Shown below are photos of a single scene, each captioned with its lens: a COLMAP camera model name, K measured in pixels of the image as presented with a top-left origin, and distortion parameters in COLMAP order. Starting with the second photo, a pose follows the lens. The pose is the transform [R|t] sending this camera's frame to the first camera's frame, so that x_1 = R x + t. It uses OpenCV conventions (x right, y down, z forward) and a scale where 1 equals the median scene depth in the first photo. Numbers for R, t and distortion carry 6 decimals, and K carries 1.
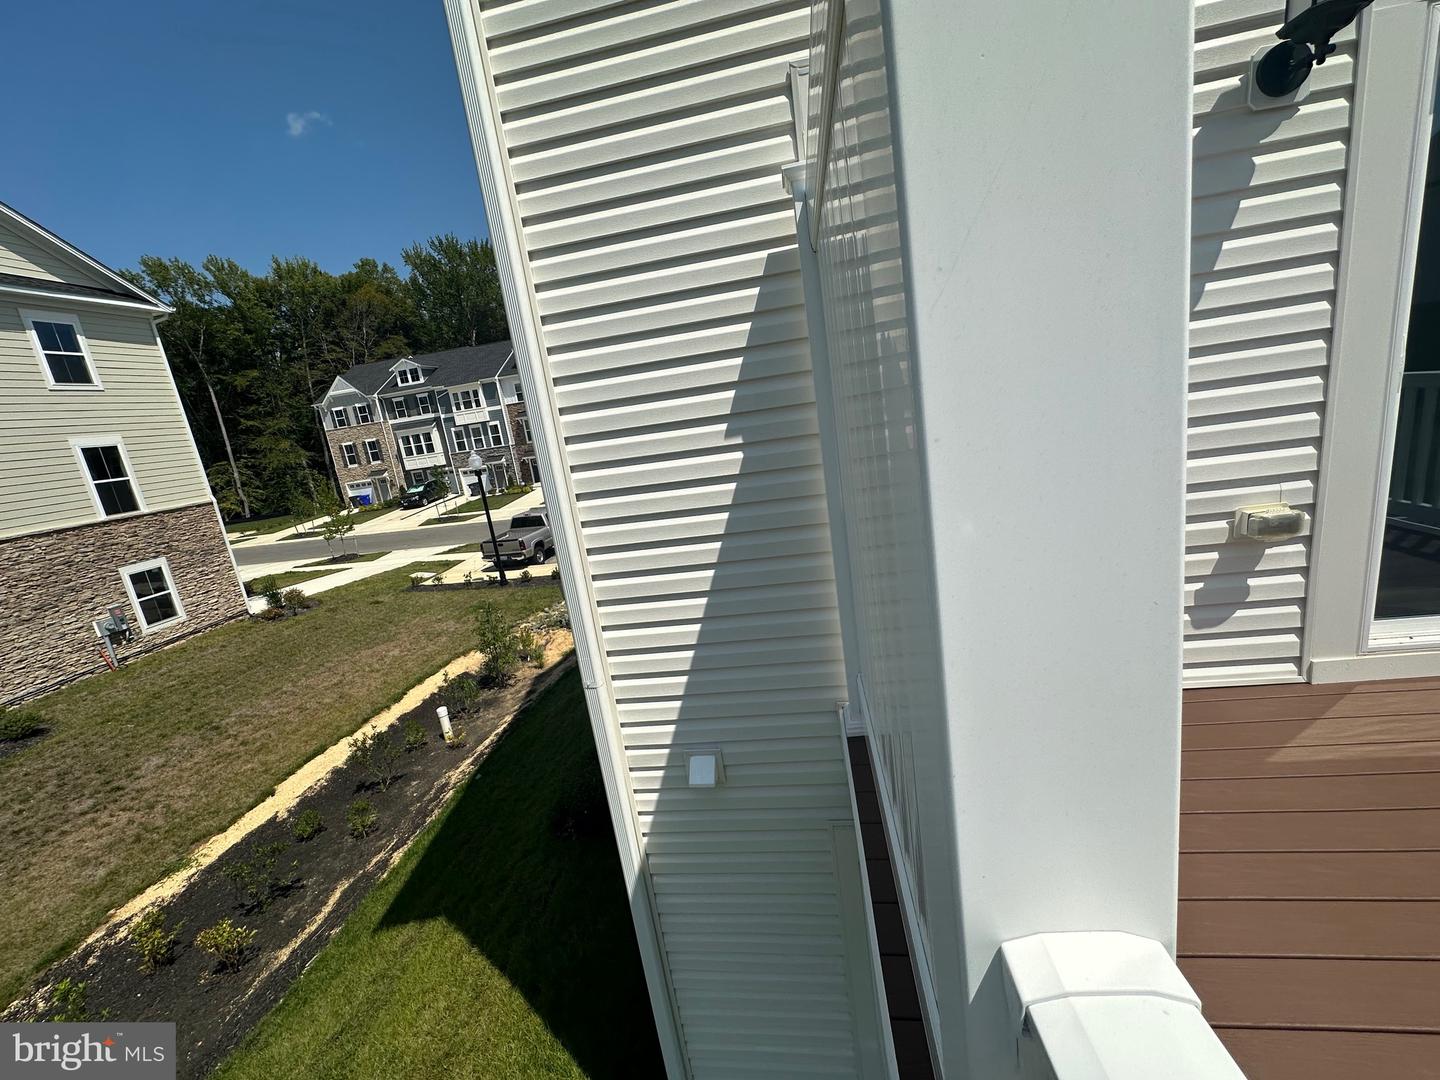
lens RADIAL K [[575.4, 0, 720.4], [0, 575.4, 541.3], [0, 0, 1]] dist [-0.004476, 0.001253]
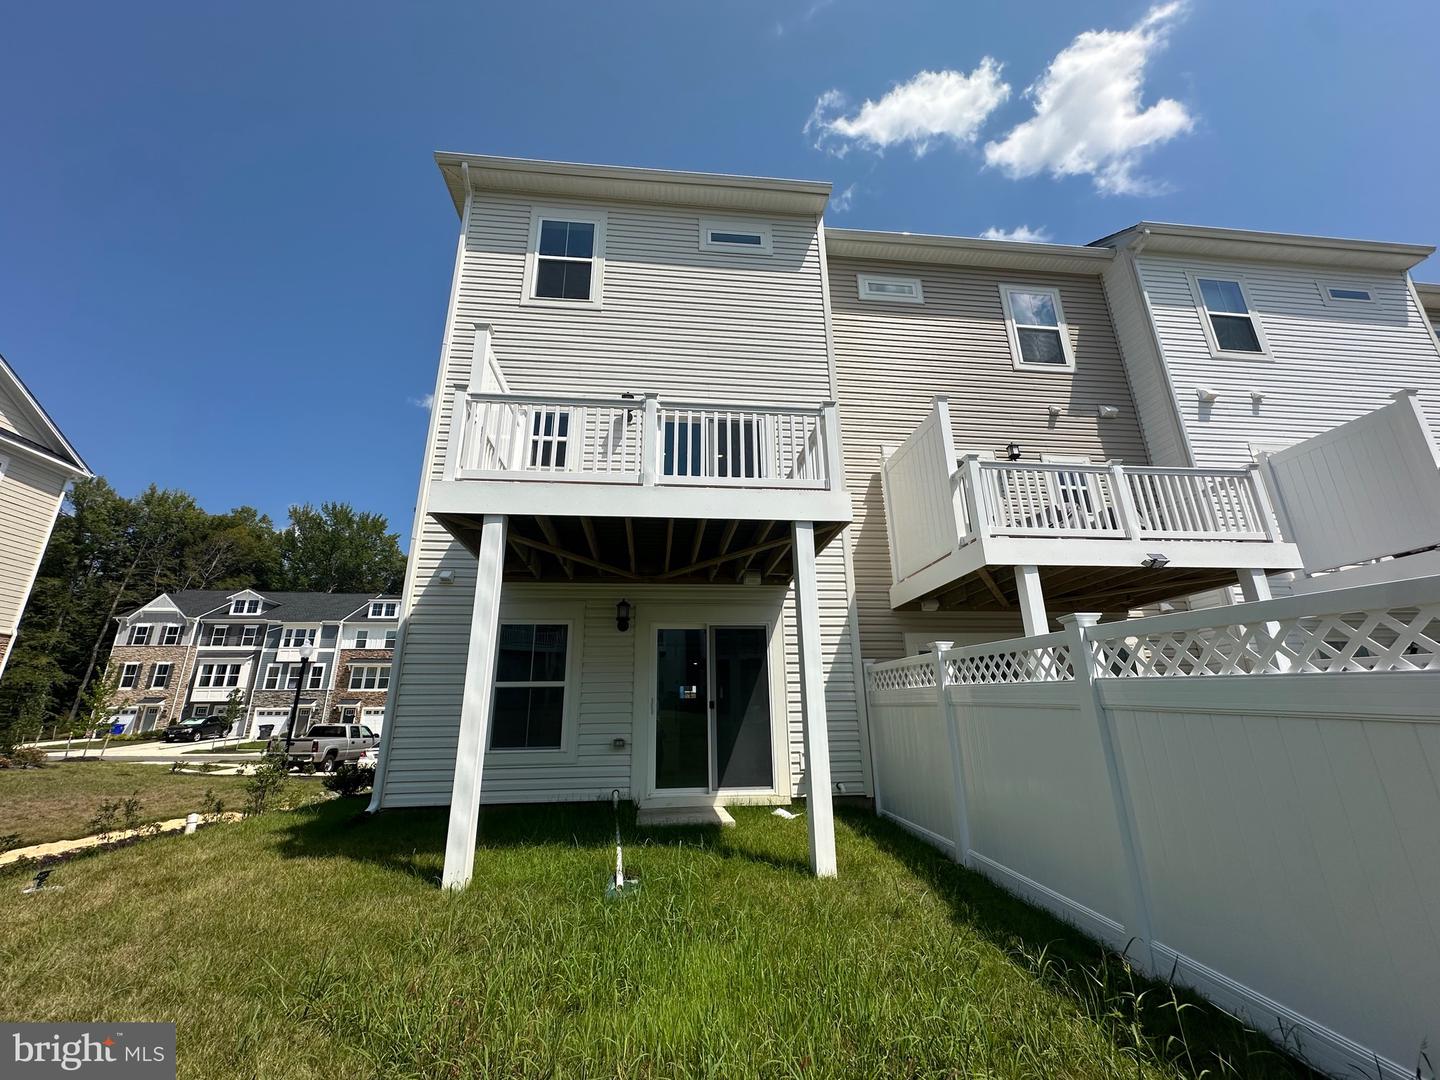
lens RADIAL K [[575.4, 0, 722.2], [0, 575.4, 537.6], [0, 0, 1]] dist [-0.004476, 0.001253]
pose [[0.963099, 0.190842, 0.189786, 0.037177], [-0.062771, 0.844964, -0.531127, 0.085648], [-0.261724, 0.499615, 0.825763, -0.090439]]
